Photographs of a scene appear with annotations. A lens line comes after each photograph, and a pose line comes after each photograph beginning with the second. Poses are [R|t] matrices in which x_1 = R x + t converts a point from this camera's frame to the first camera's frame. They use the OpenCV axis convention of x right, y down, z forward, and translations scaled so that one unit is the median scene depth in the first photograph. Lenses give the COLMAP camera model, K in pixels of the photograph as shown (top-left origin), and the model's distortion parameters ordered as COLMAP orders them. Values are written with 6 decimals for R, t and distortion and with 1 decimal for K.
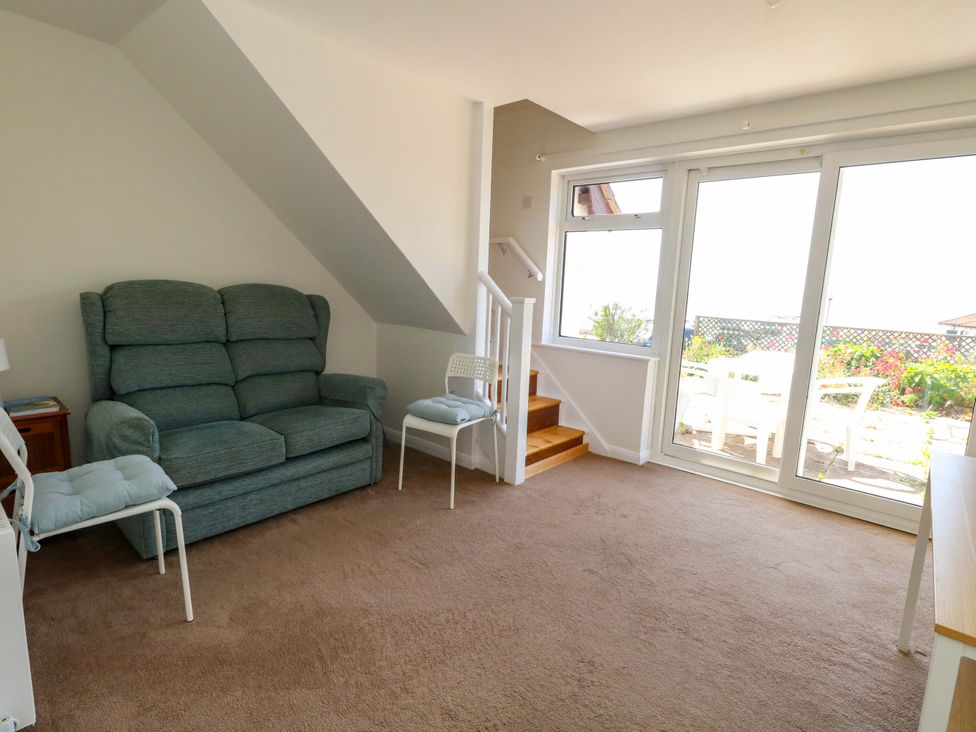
lens RADIAL K [[502.4, 0, 498.1], [0, 502.4, 361.3], [0, 0, 1]] dist [-0.000759, -0.001660]
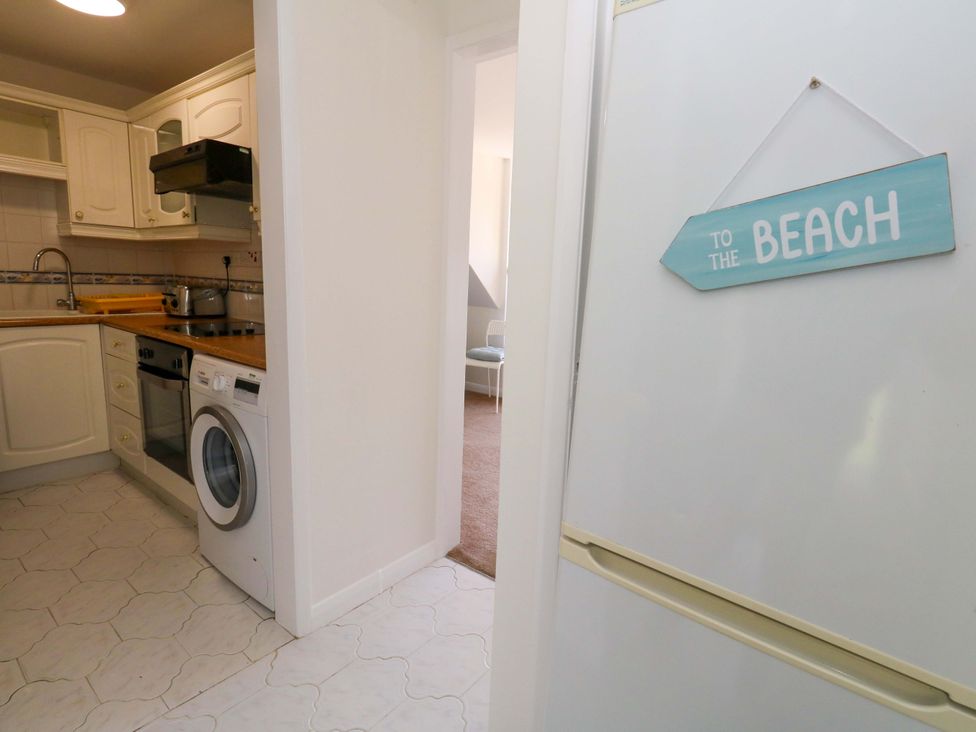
lens RADIAL K [[502.4, 0, 493.6], [0, 502.4, 357.5], [0, 0, 1]] dist [-0.000759, -0.001660]
pose [[0.999210, -0.013317, 0.037435, -0.130056], [0.013160, 0.999904, 0.004449, 0.085520], [-0.037490, -0.003953, 0.999289, -0.498598]]
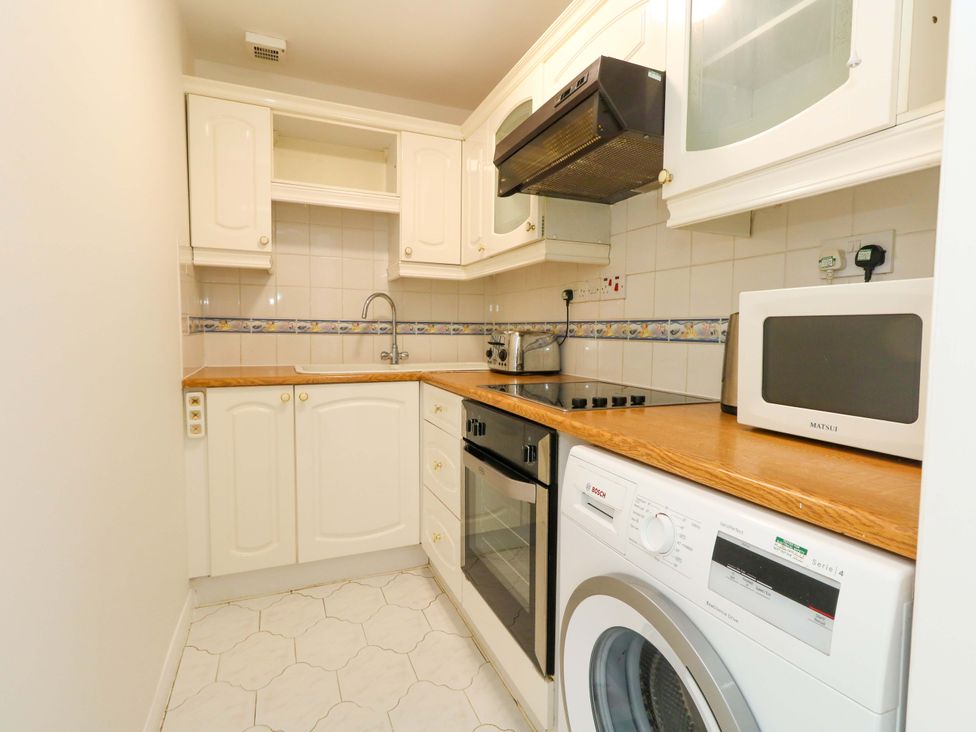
lens RADIAL K [[502.4, 0, 497.8], [0, 502.4, 364.5], [0, 0, 1]] dist [-0.000759, -0.001660]
pose [[0.897121, -0.007464, -0.441722, -0.360644], [-0.037256, 0.995017, -0.092480, 0.061284], [0.440211, 0.099422, 0.892373, -0.197154]]
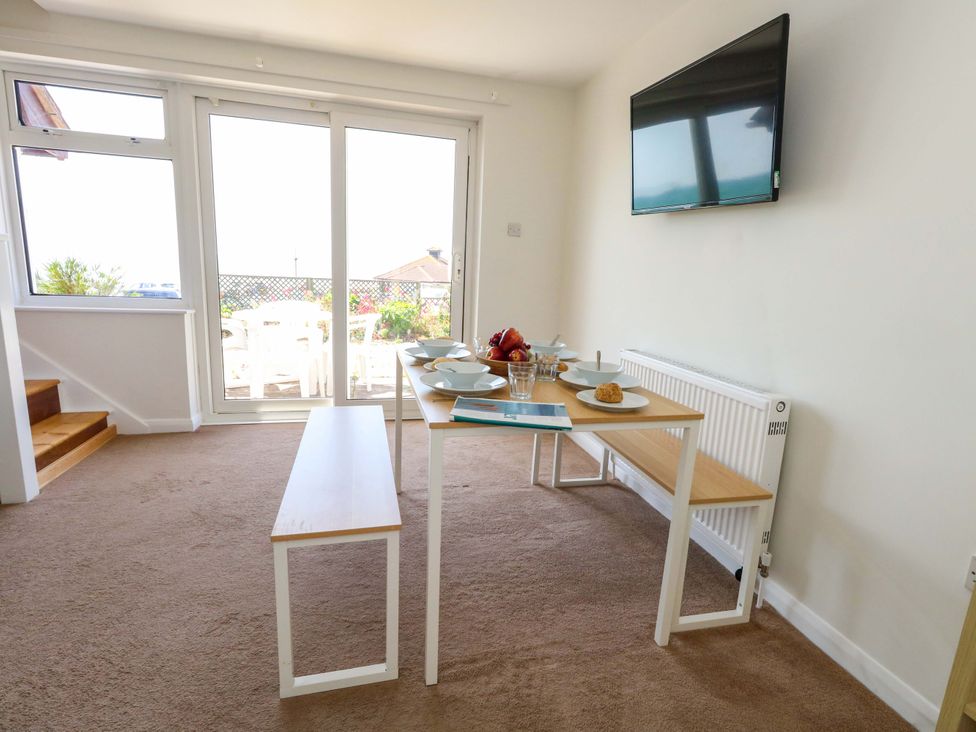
lens RADIAL K [[502.4, 0, 497.3], [0, 502.4, 363.9], [0, 0, 1]] dist [-0.000759, -0.001660]
pose [[0.570458, -0.167831, 0.803996, -0.111619], [0.103215, 0.985788, 0.132545, 0.026466], [-0.814815, 0.007373, 0.579674, 0.041829]]
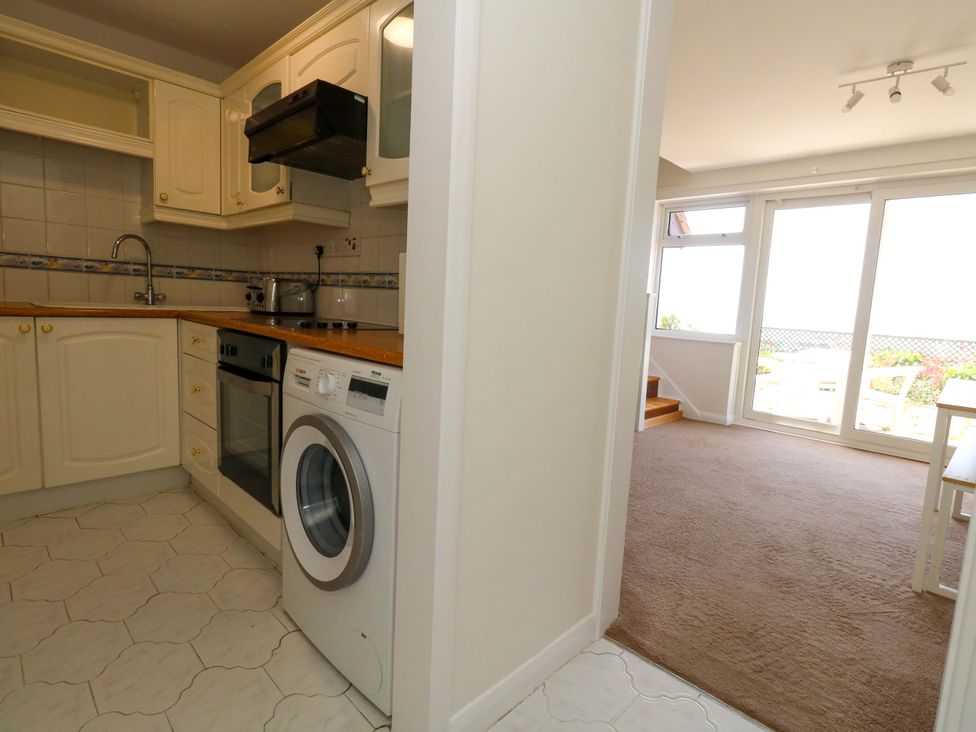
lens RADIAL K [[502.4, 0, 497.5], [0, 502.4, 359.0], [0, 0, 1]] dist [-0.000759, -0.001660]
pose [[0.998227, 0.015651, -0.057420, -0.243779], [-0.018145, 0.998903, -0.043169, 0.105712], [0.056681, 0.044135, 0.997416, -0.341928]]
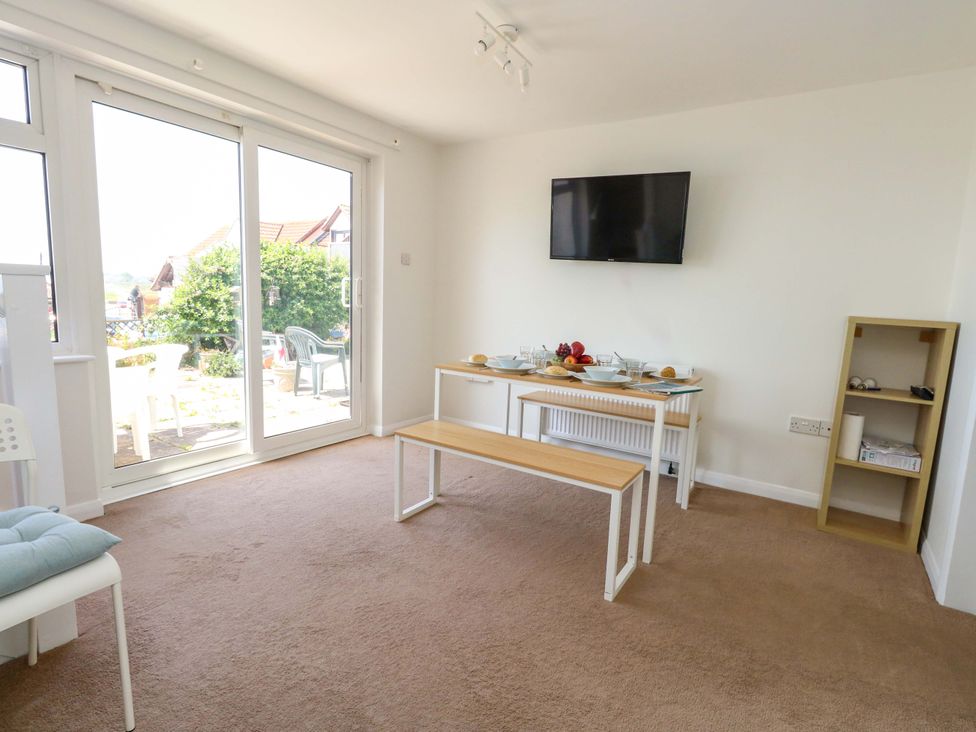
lens RADIAL K [[502.4, 0, 495.4], [0, 502.4, 364.8], [0, 0, 1]] dist [-0.000759, -0.001660]
pose [[-0.125357, -0.180789, 0.975500, -0.419934], [0.104447, 0.975388, 0.194190, -0.068337], [-0.986598, 0.126232, -0.103389, 0.544790]]
